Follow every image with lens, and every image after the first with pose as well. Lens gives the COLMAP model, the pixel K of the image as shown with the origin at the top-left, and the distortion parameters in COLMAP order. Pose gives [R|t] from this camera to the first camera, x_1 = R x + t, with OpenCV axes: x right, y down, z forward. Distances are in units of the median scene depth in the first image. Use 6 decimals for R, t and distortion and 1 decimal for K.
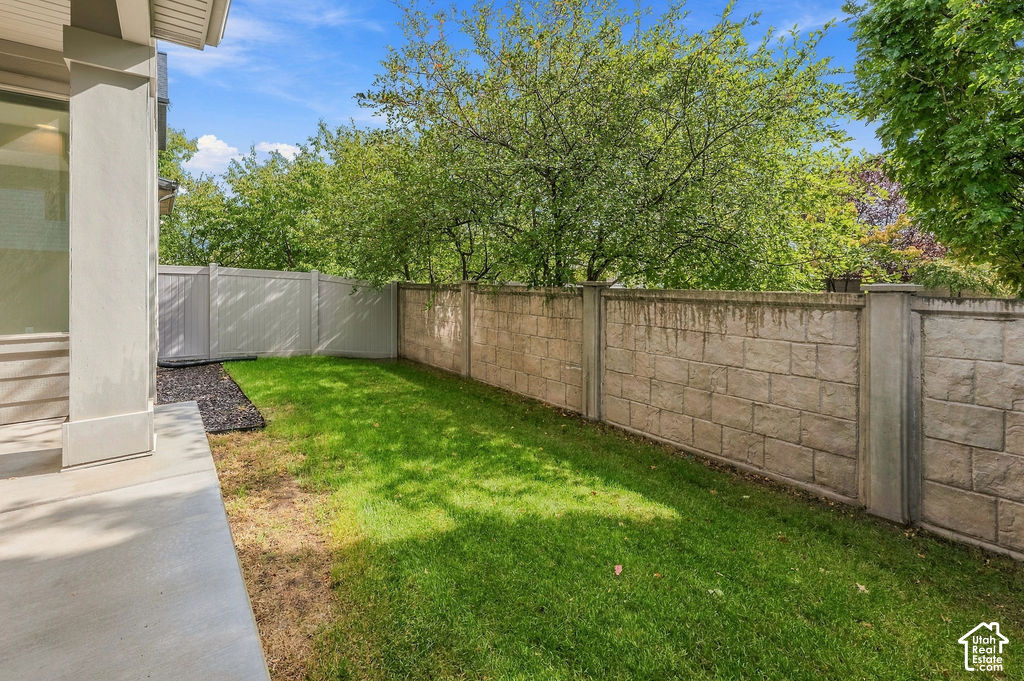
lens RADIAL K [[437.4, 0, 516.8], [0, 437.4, 286.4], [0, 0, 1]] dist [-0.000794, 0.000050]
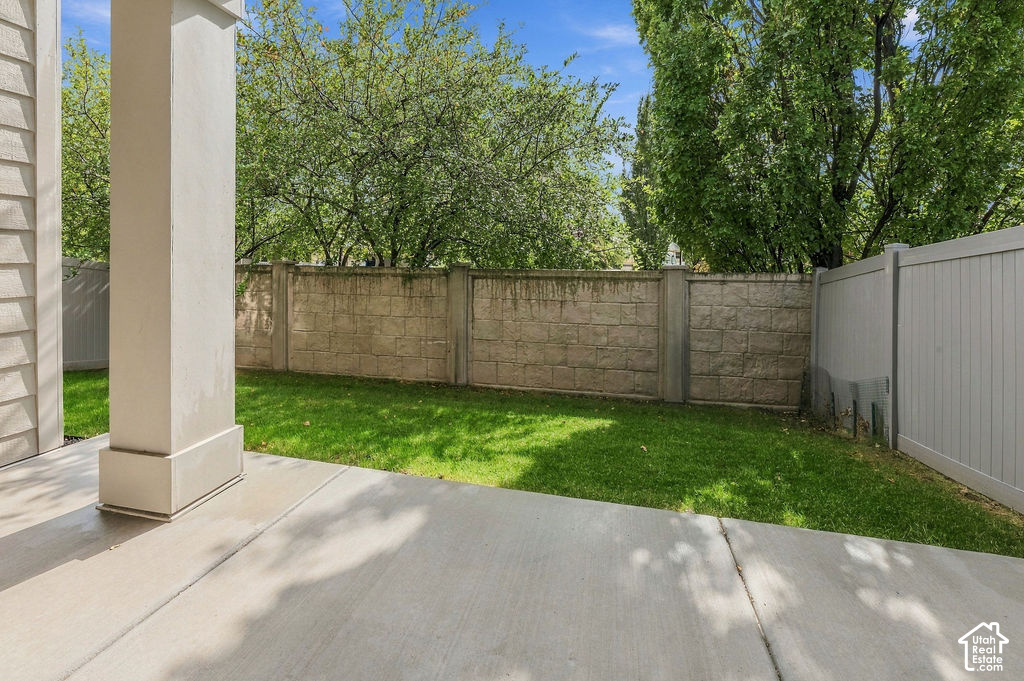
lens RADIAL K [[460.4, 0, 502.1], [0, 460.4, 264.9], [0, 0, 1]] dist [0.000103, -0.000258]
pose [[0.781849, -0.004587, 0.623451, -0.715140], [0.003681, 0.999989, 0.002742, -0.012330], [-0.623457, 0.000151, 0.781858, 0.011283]]
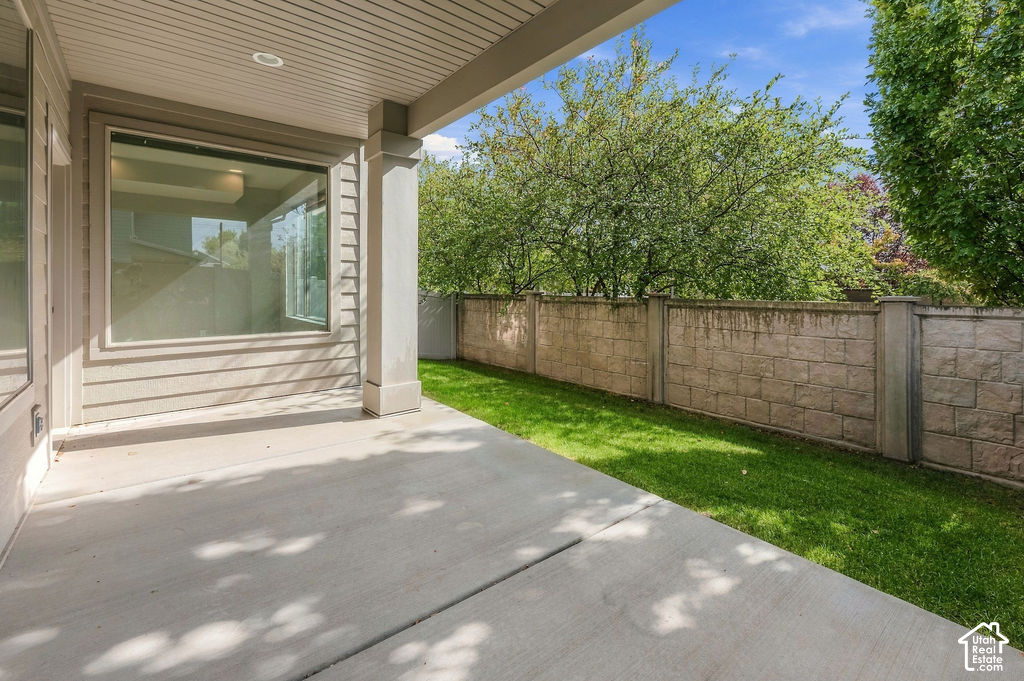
lens RADIAL K [[439.4, 0, 512.8], [0, 439.4, 292.5], [0, 0, 1]] dist [0.001443, -0.000015]
pose [[0.999757, 0.000233, 0.022040, -0.398726], [-0.000103, 0.999982, -0.005921, -0.008371], [-0.022041, 0.005917, 0.999740, -0.374325]]
